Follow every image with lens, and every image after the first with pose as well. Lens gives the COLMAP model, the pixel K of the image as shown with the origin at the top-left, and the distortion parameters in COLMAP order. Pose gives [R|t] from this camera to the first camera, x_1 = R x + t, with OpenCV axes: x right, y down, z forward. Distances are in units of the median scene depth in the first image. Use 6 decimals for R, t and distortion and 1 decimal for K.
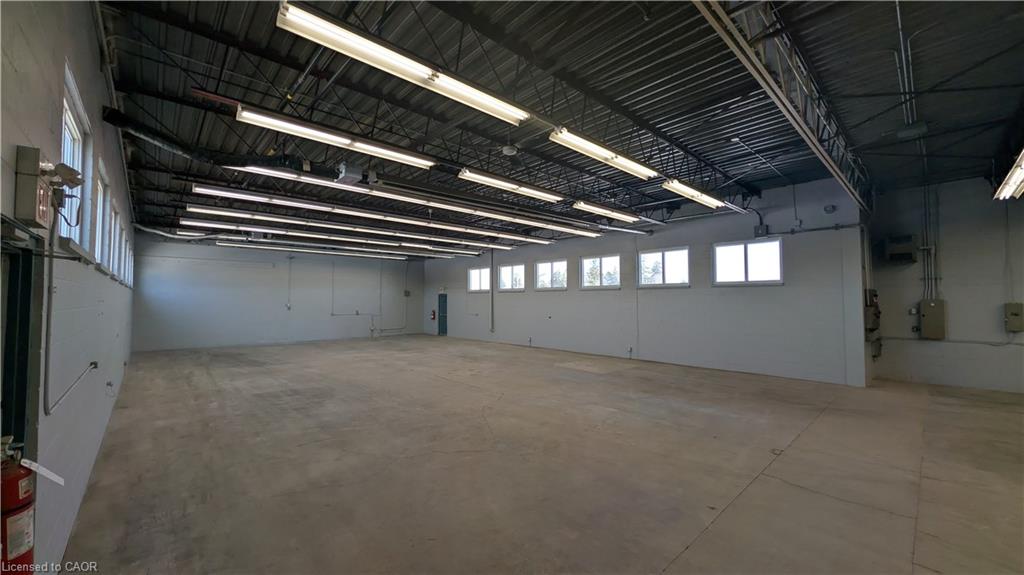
lens RADIAL K [[389.3, 0, 512.7], [0, 389.3, 285.3], [0, 0, 1]] dist [0.001332, 0.000218]
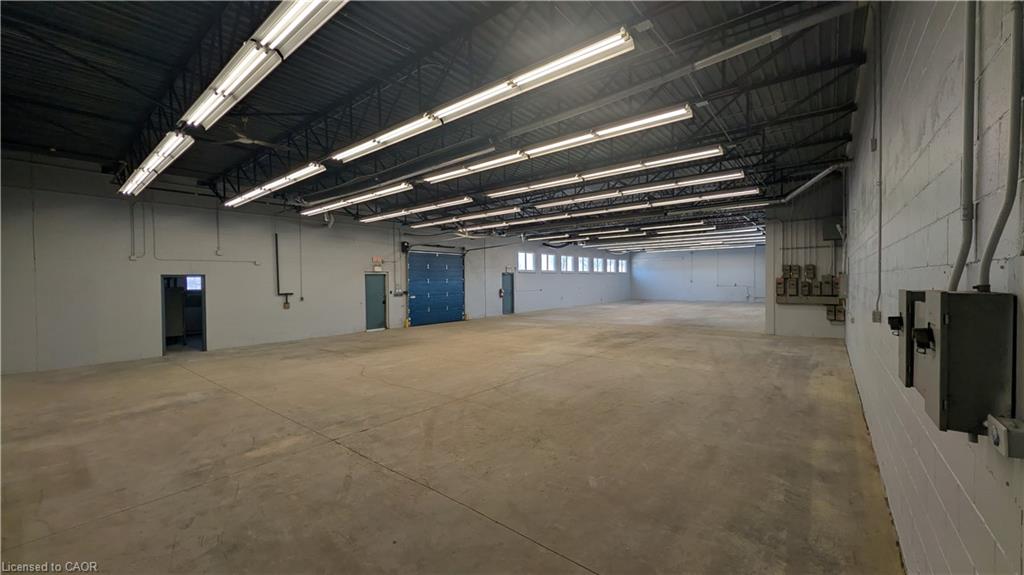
lens RADIAL K [[391.6, 0, 511.2], [0, 391.6, 288.7], [0, 0, 1]] dist [0.001834, -0.000213]
pose [[0.143793, 0.016929, -0.989463, 1.827575], [0.053517, 0.998258, 0.024857, 0.006349], [0.988160, -0.056528, 0.142637, -0.105460]]
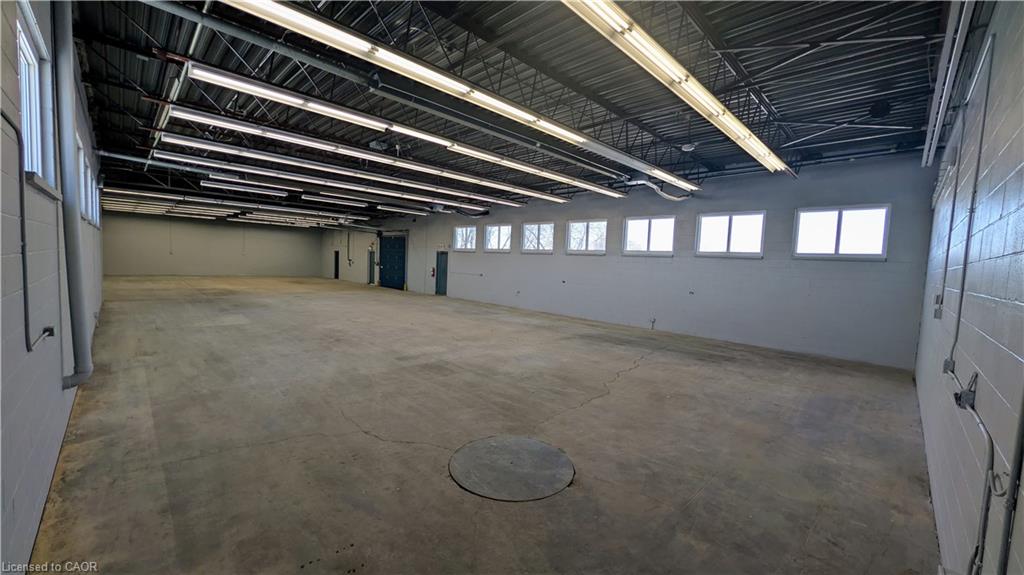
lens RADIAL K [[391.6, 0, 511.2], [0, 391.6, 288.7], [0, 0, 1]] dist [0.001834, -0.000213]
pose [[-0.997691, -0.053218, -0.042200, -0.481532], [-0.054218, 0.998267, 0.022900, 0.094295], [0.040908, 0.025135, -0.998847, 2.113229]]
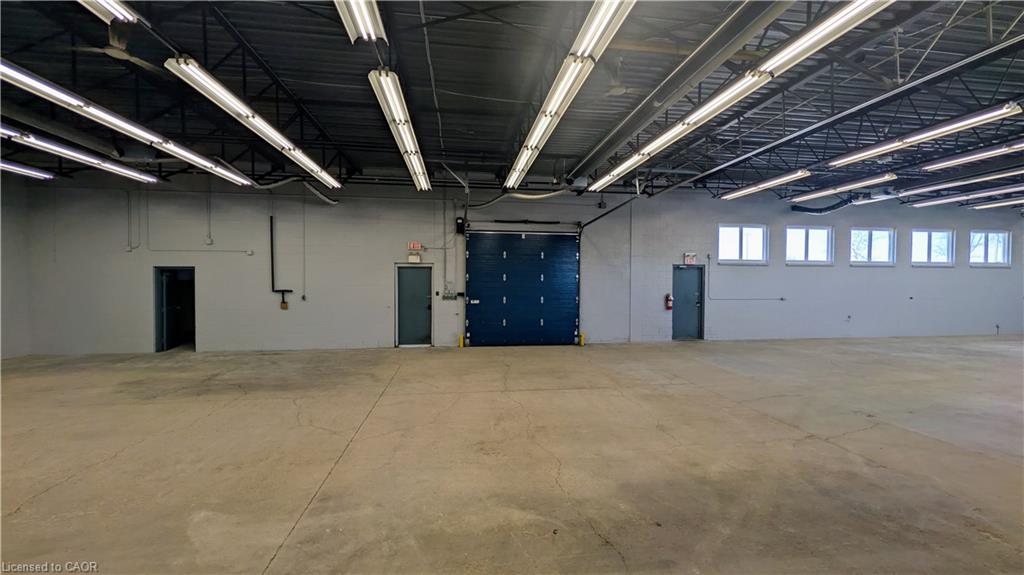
lens RADIAL K [[391.6, 0, 511.2], [0, 391.6, 288.7], [0, 0, 1]] dist [0.001834, -0.000213]
pose [[-0.568061, 0.014296, -0.822862, 0.999505], [0.028991, 0.999576, -0.002647, 0.029373], [0.822475, -0.025359, -0.568235, 0.393787]]
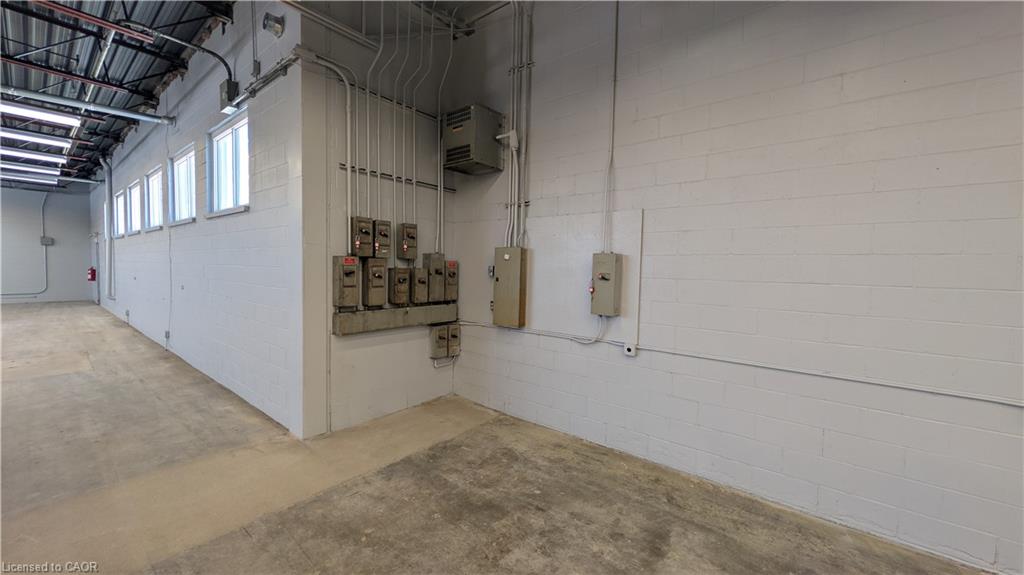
lens RADIAL K [[389.3, 0, 512.7], [0, 389.3, 285.3], [0, 0, 1]] dist [0.001332, 0.000218]
pose [[0.989028, 0.014195, 0.147048, 0.884477], [-0.026986, 0.995985, 0.085359, 0.037735], [-0.145246, -0.088391, 0.985439, 0.457704]]
